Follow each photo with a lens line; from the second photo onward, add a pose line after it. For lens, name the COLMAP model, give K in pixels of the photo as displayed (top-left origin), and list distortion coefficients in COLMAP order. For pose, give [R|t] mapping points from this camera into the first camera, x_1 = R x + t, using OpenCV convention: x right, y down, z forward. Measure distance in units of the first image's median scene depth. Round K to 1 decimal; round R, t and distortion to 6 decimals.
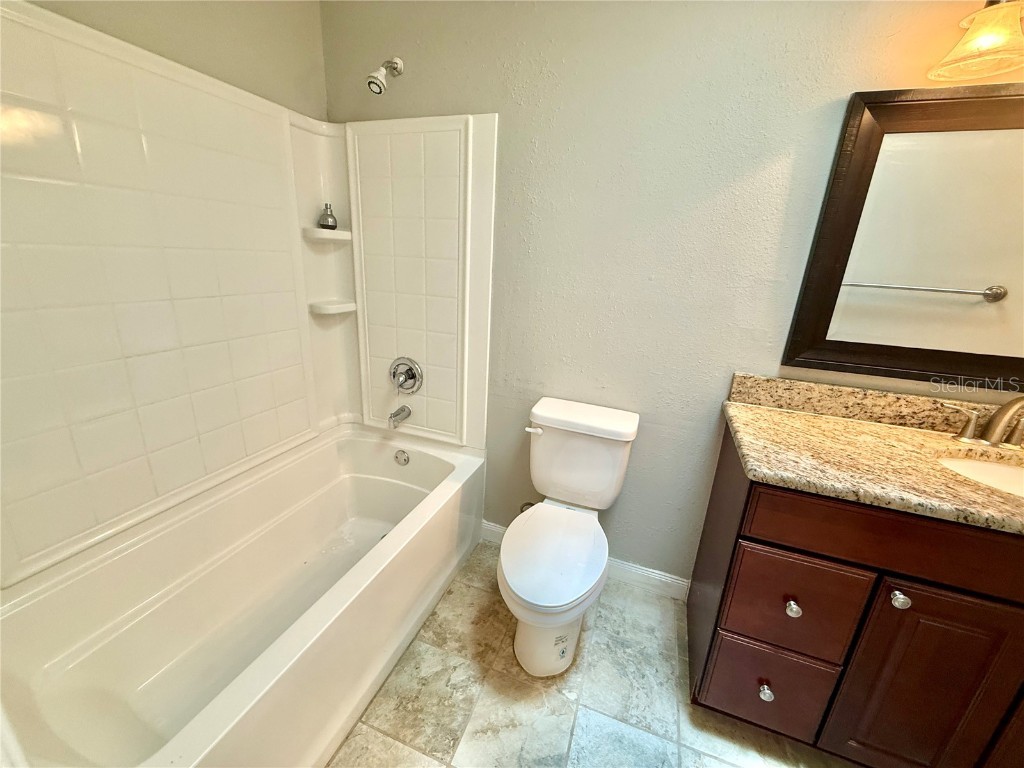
lens RADIAL K [[408.3, 0, 508.0], [0, 408.3, 385.0], [0, 0, 1]] dist [0.000375, -0.000271]
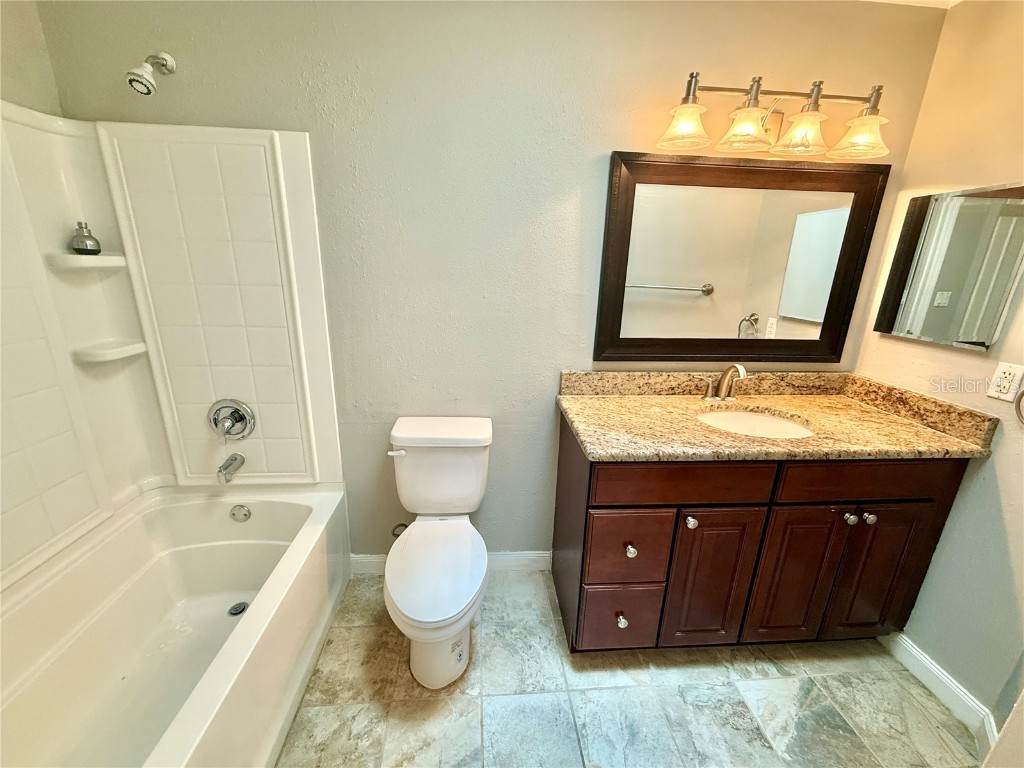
lens RADIAL K [[408.3, 0, 508.0], [0, 408.3, 385.0], [0, 0, 1]] dist [0.000375, -0.000271]
pose [[0.908340, -0.145480, 0.392114, -0.064736], [0.144790, 0.988961, 0.031511, -0.052356], [-0.392369, 0.028151, 0.919377, -0.038762]]
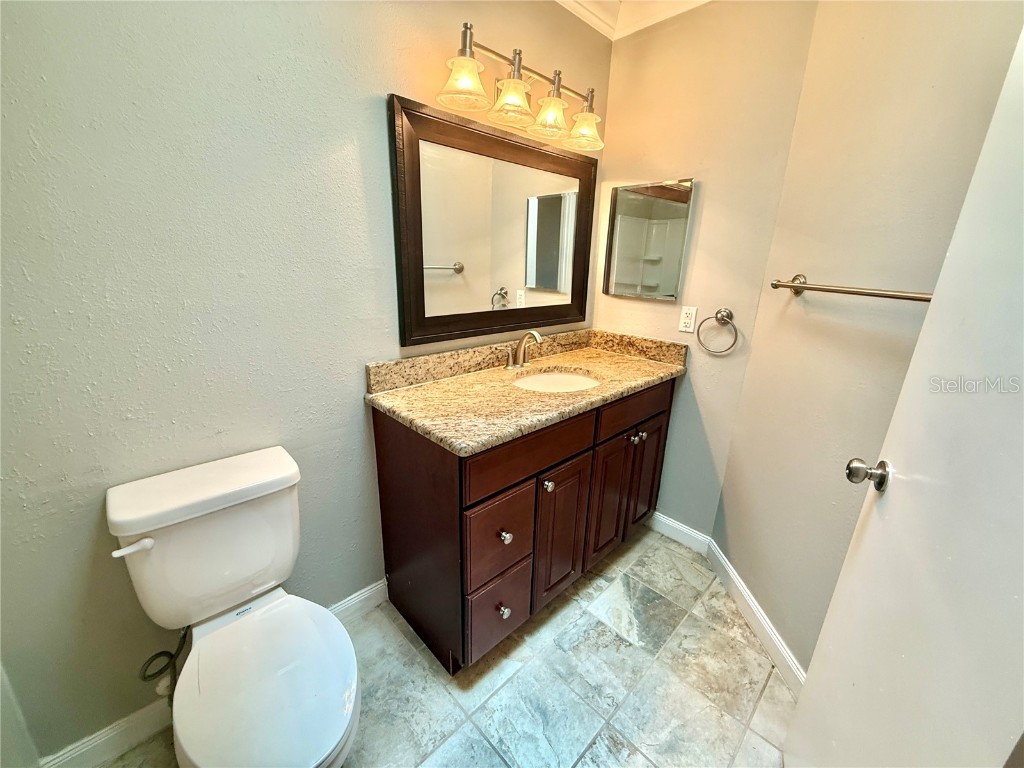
lens RADIAL K [[408.3, 0, 508.0], [0, 408.3, 385.0], [0, 0, 1]] dist [0.000375, -0.000271]
pose [[0.431864, -0.302403, 0.849733, -0.147218], [0.268879, 0.942446, 0.198745, -0.090738], [-0.860928, 0.142644, 0.488319, 0.247849]]
